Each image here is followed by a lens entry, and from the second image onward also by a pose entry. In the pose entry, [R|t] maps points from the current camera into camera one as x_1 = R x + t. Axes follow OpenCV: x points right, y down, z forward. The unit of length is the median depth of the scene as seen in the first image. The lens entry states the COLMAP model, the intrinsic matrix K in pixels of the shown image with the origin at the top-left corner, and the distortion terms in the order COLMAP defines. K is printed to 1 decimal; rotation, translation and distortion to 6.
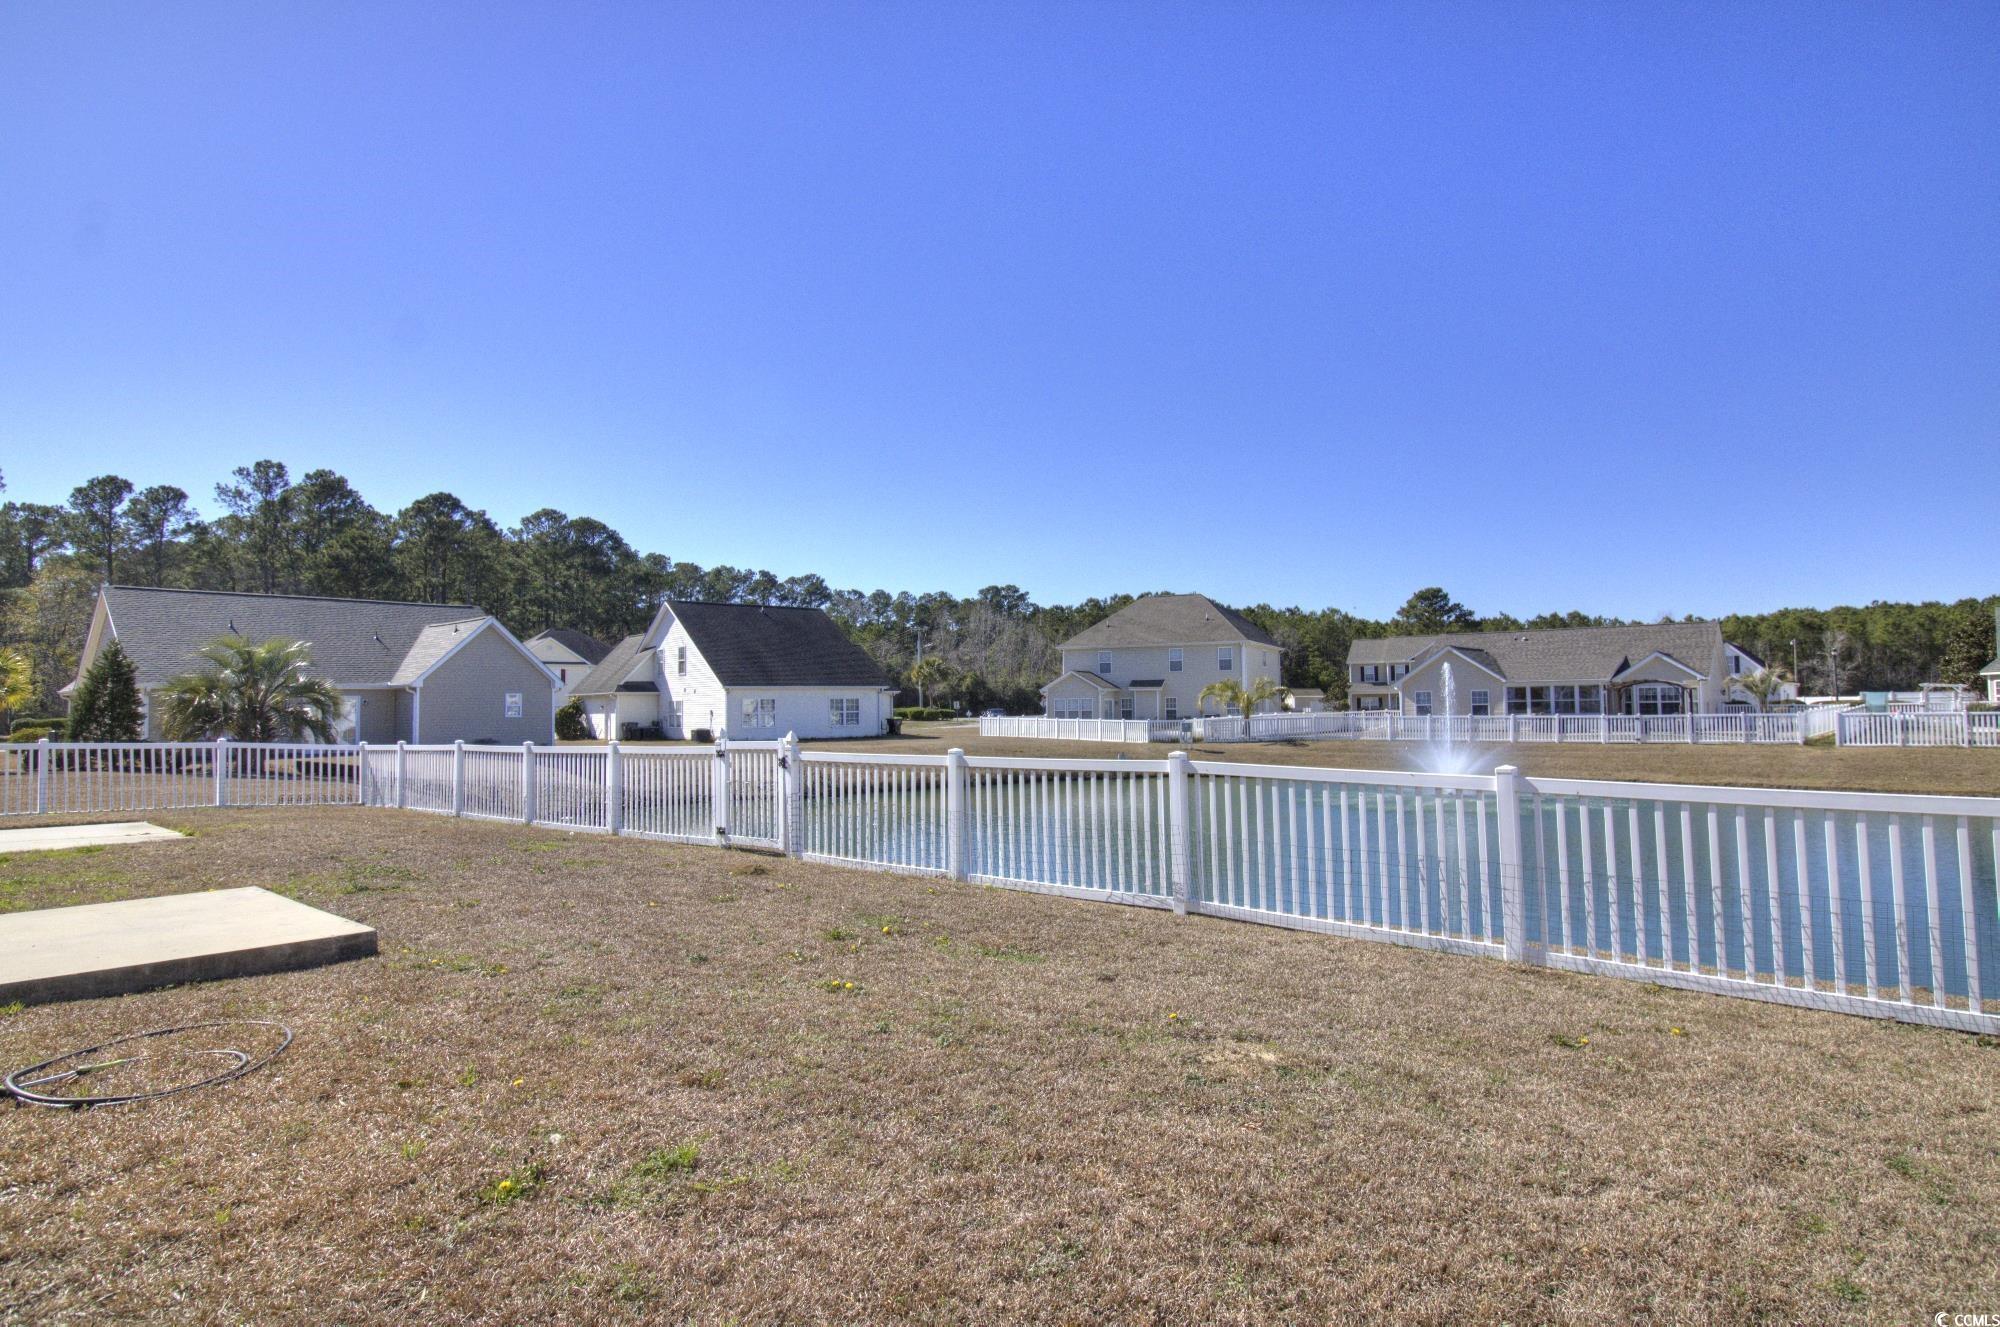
lens RADIAL K [[1138.7, 0, 992.4], [0, 1138.7, 676.3], [0, 0, 1]] dist [0.002838, 0.001692]
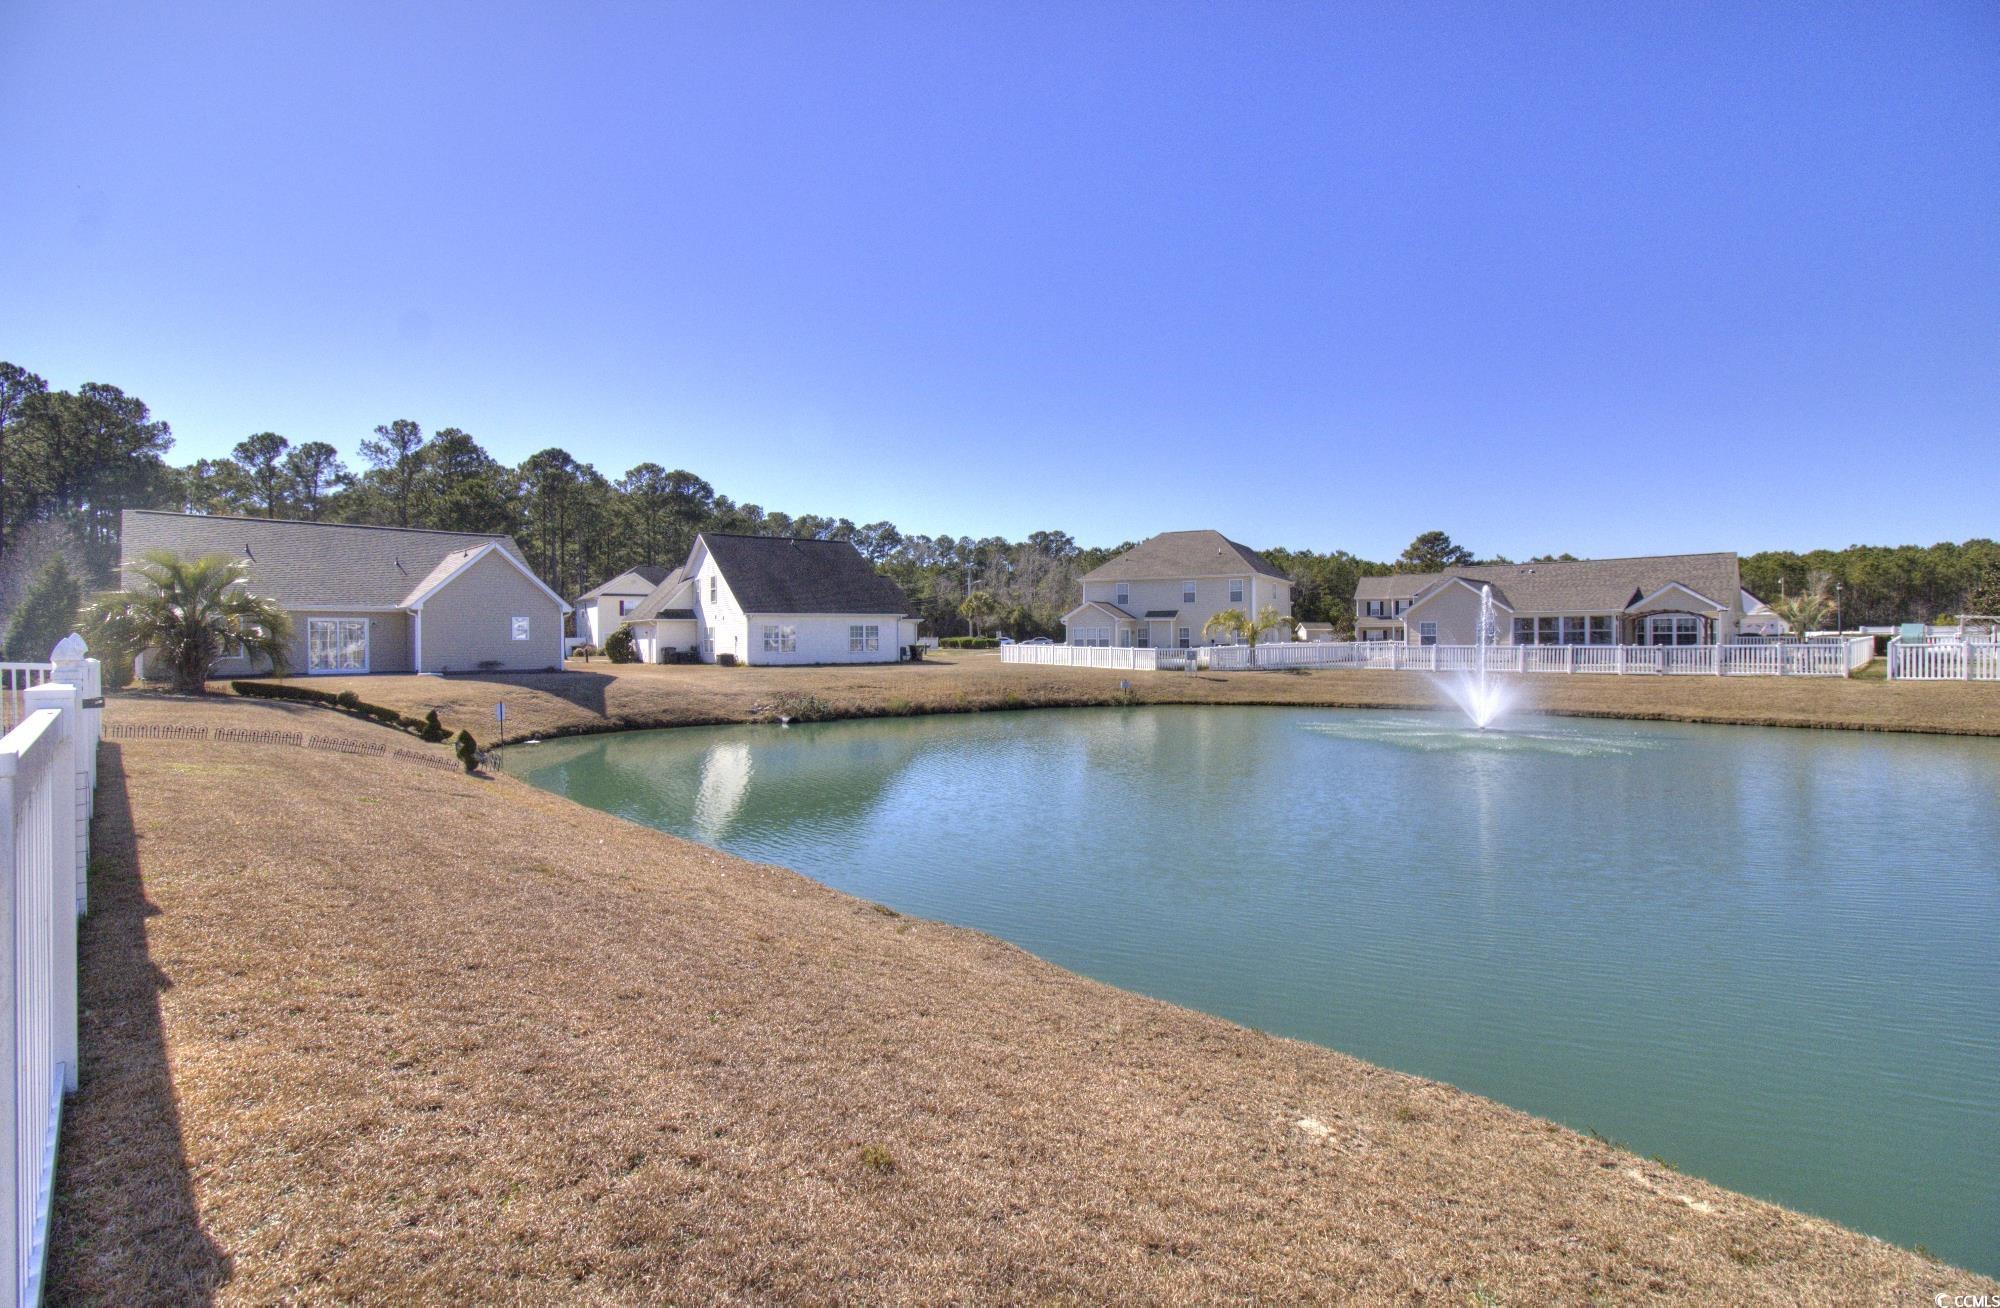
lens RADIAL K [[914.7, 0, 1003.1], [0, 914.7, 657.8], [0, 0, 1]] dist [-0.008637, 0.004545]
pose [[0.997808, 0.007324, -0.065762, 0.035672], [-0.004206, 0.998866, 0.047432, 0.005591], [0.066035, -0.047051, 0.996707, 0.109250]]
